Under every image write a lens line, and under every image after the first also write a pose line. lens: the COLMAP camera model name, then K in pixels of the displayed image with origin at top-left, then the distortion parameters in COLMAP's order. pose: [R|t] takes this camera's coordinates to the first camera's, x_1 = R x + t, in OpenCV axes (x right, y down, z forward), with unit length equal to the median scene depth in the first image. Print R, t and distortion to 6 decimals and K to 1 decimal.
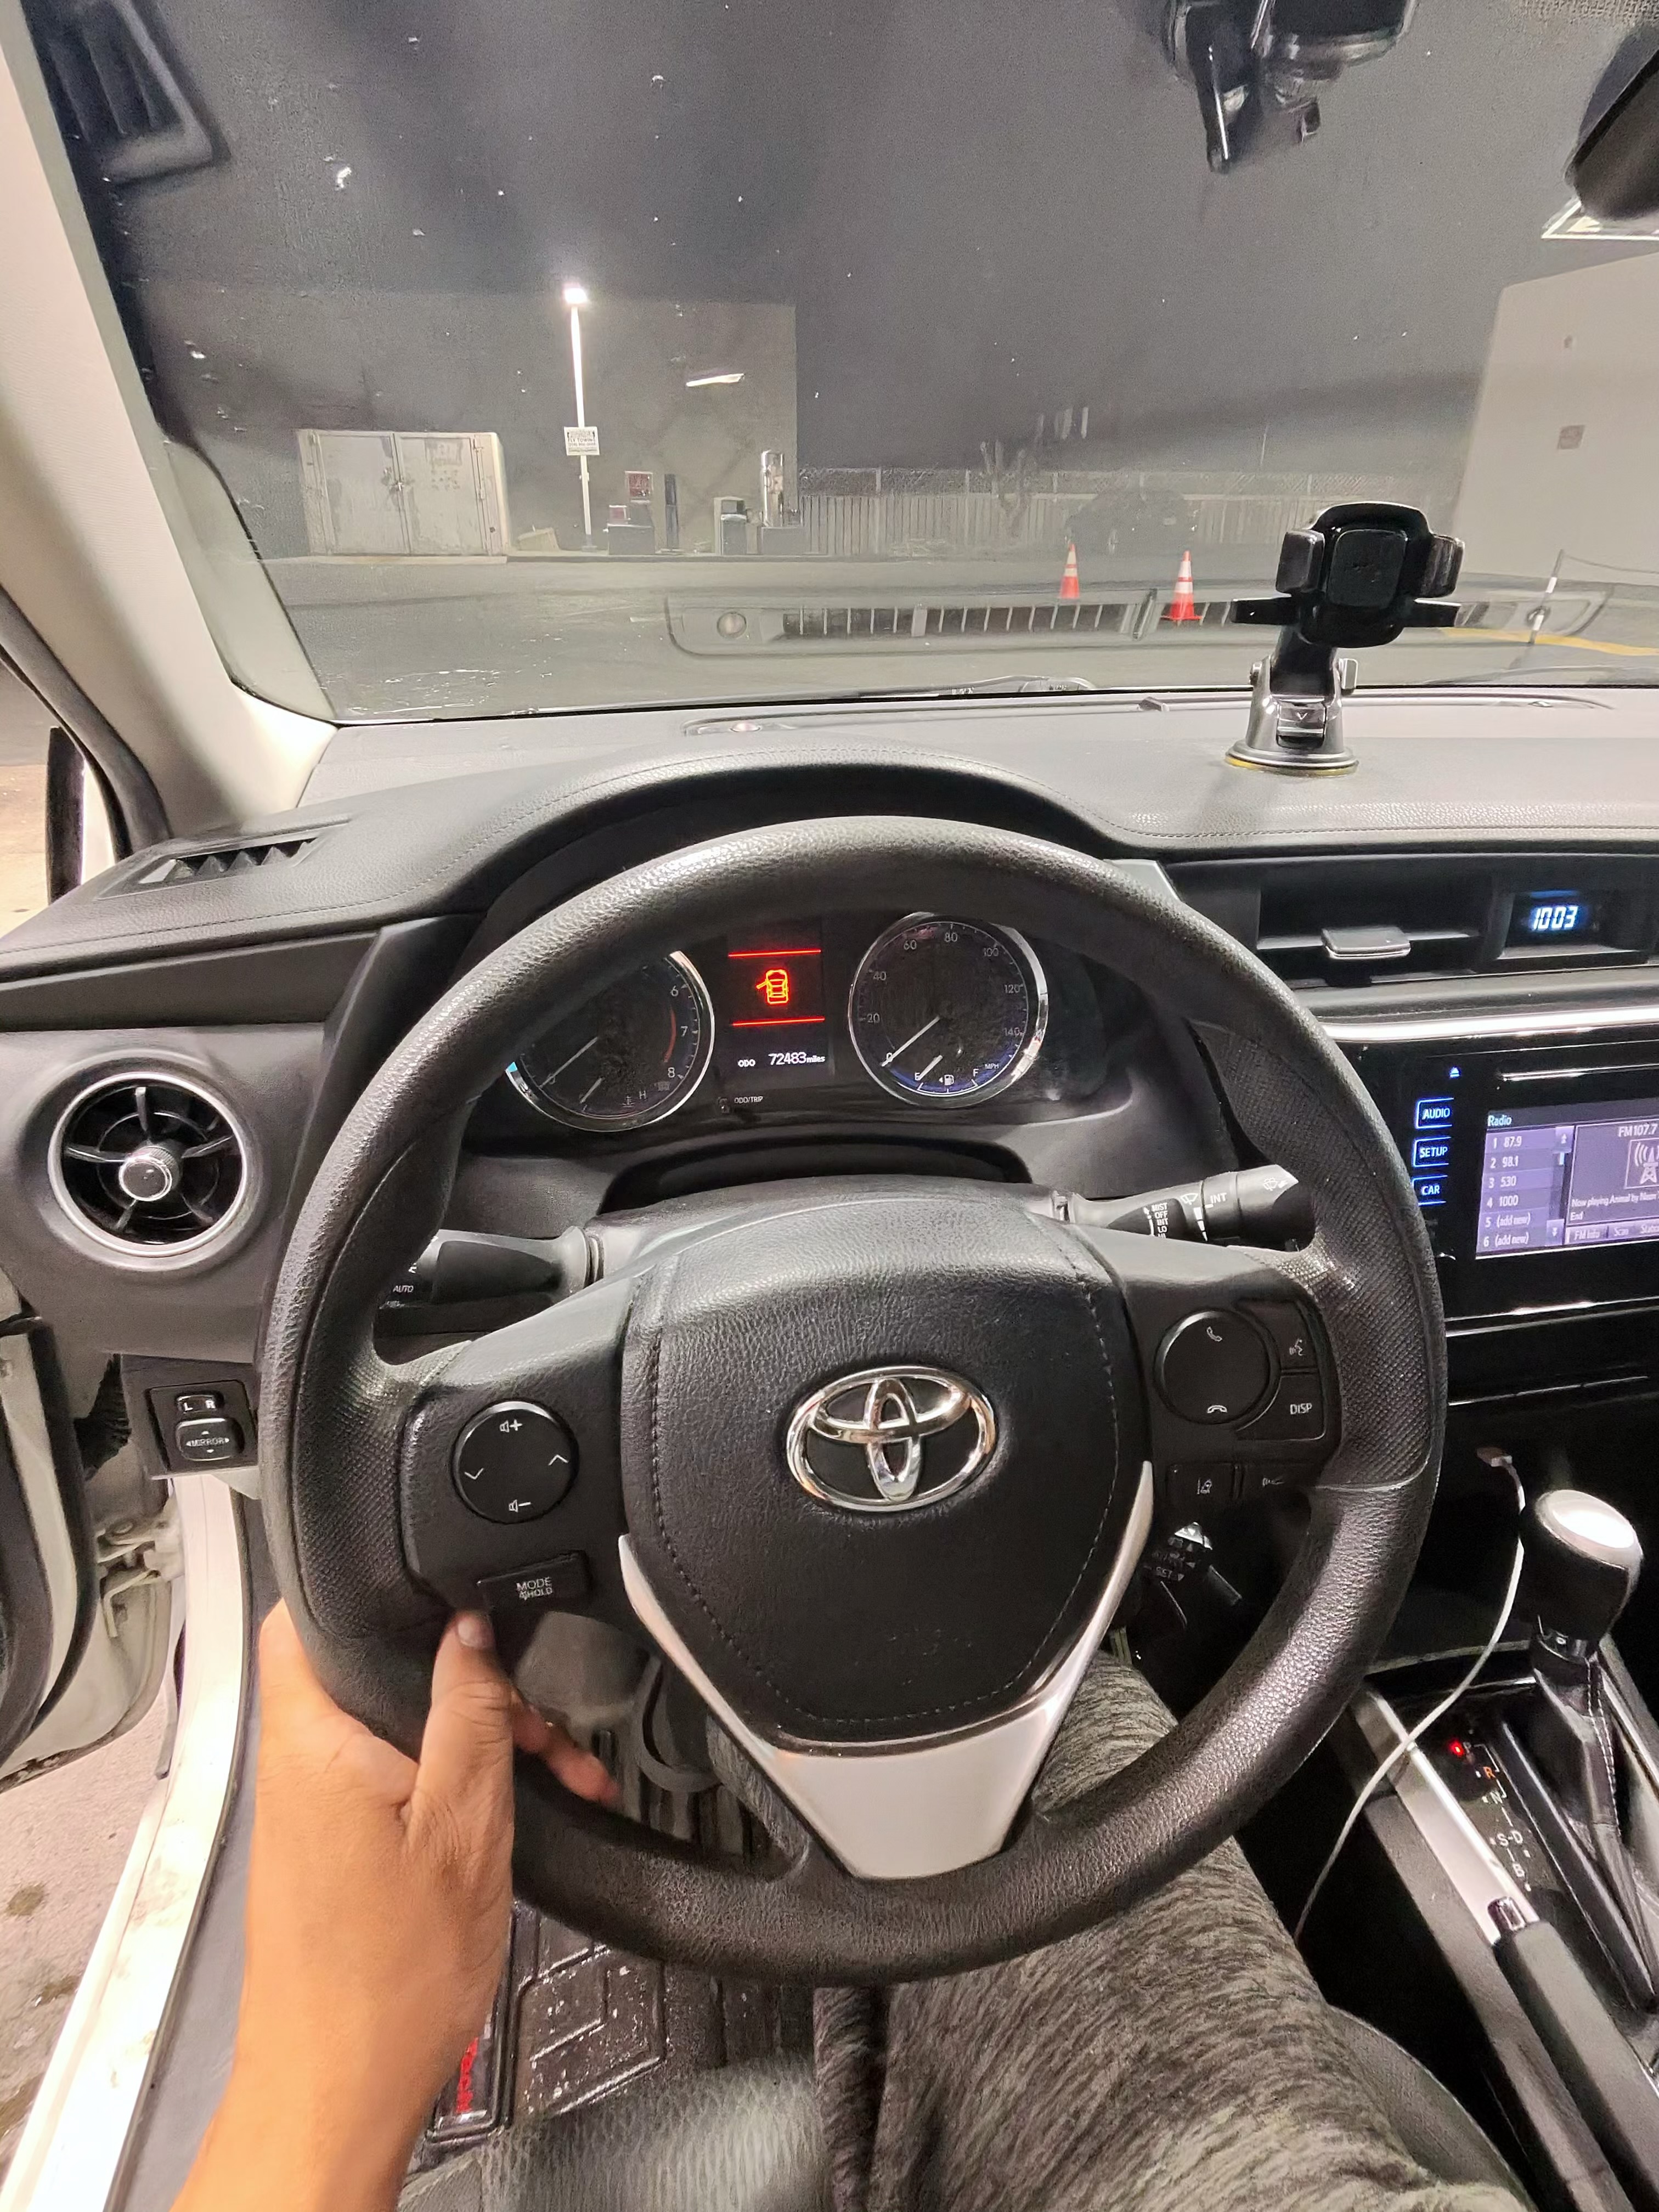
lens RADIAL K [[1168.4, 0, 837.9], [0, 1168.4, 1078.3], [0, 0, 1]] dist [0.000620, -0.000044]
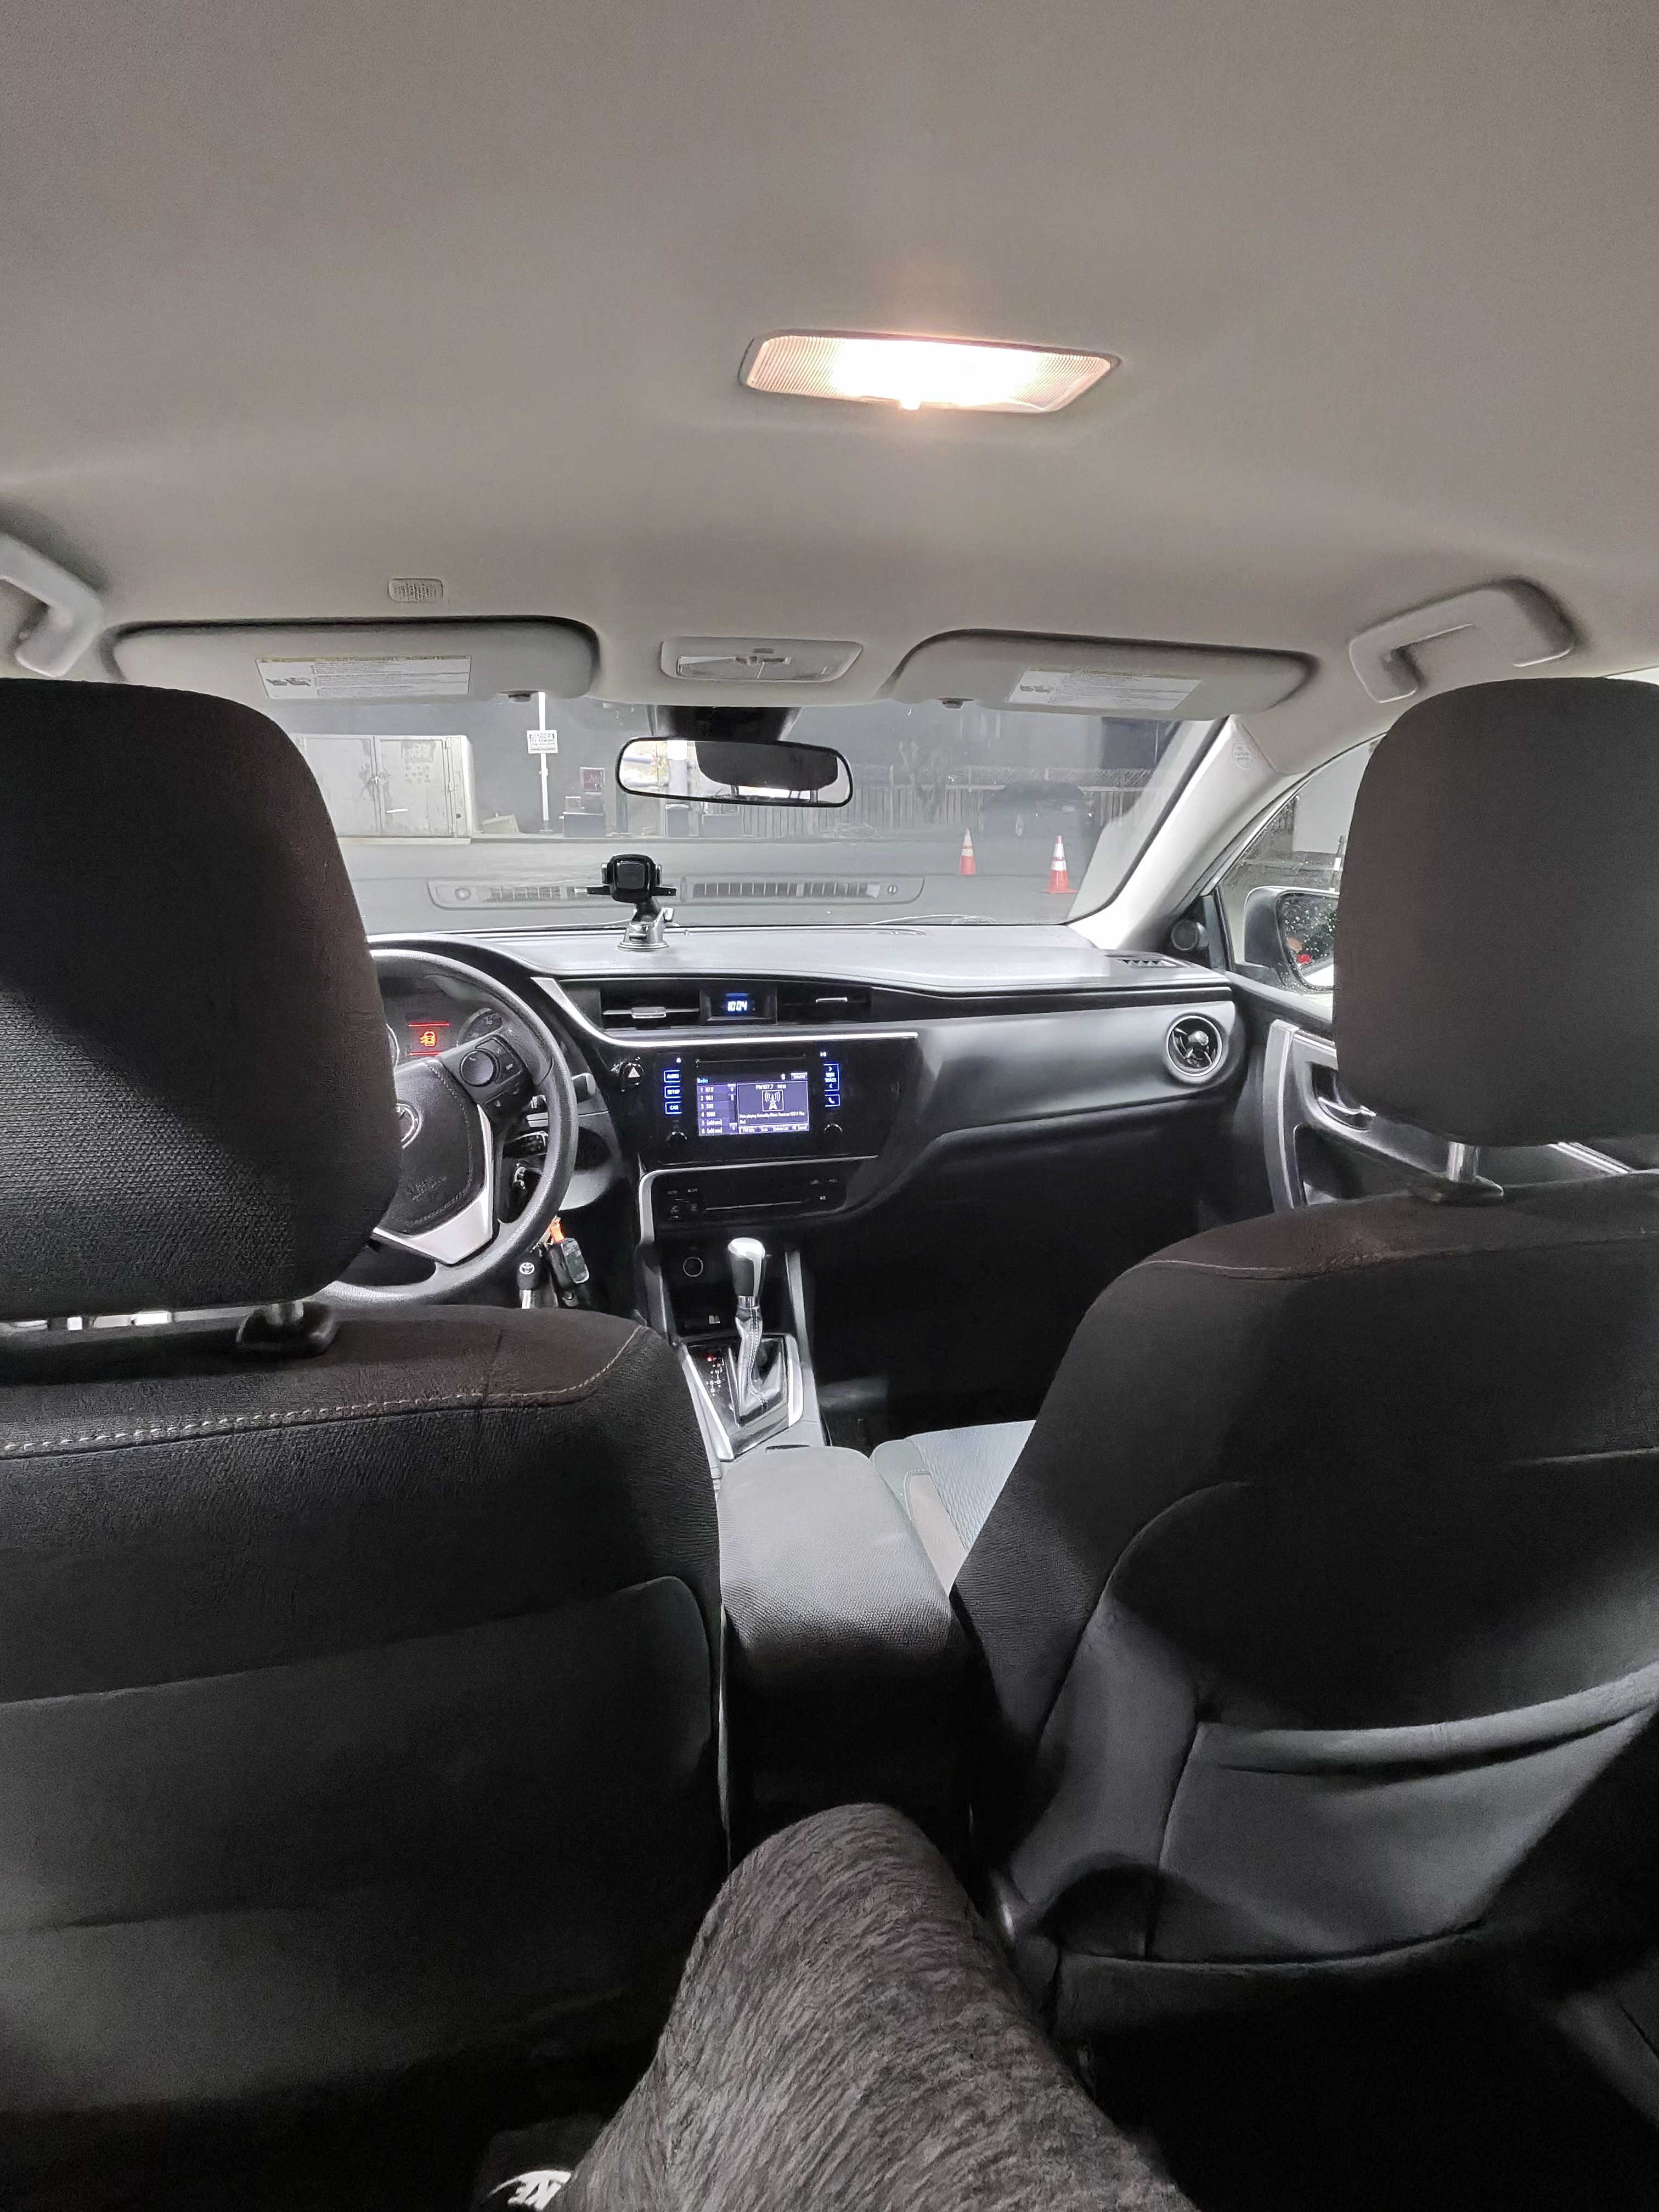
lens RADIAL K [[1168.4, 0, 837.9], [0, 1168.4, 1078.3], [0, 0, 1]] dist [0.000620, -0.000044]
pose [[0.999288, -0.007871, 0.036895, 0.740769], [0.015589, 0.976740, -0.213859, 0.555888], [-0.034353, 0.214282, 0.976168, -1.423125]]
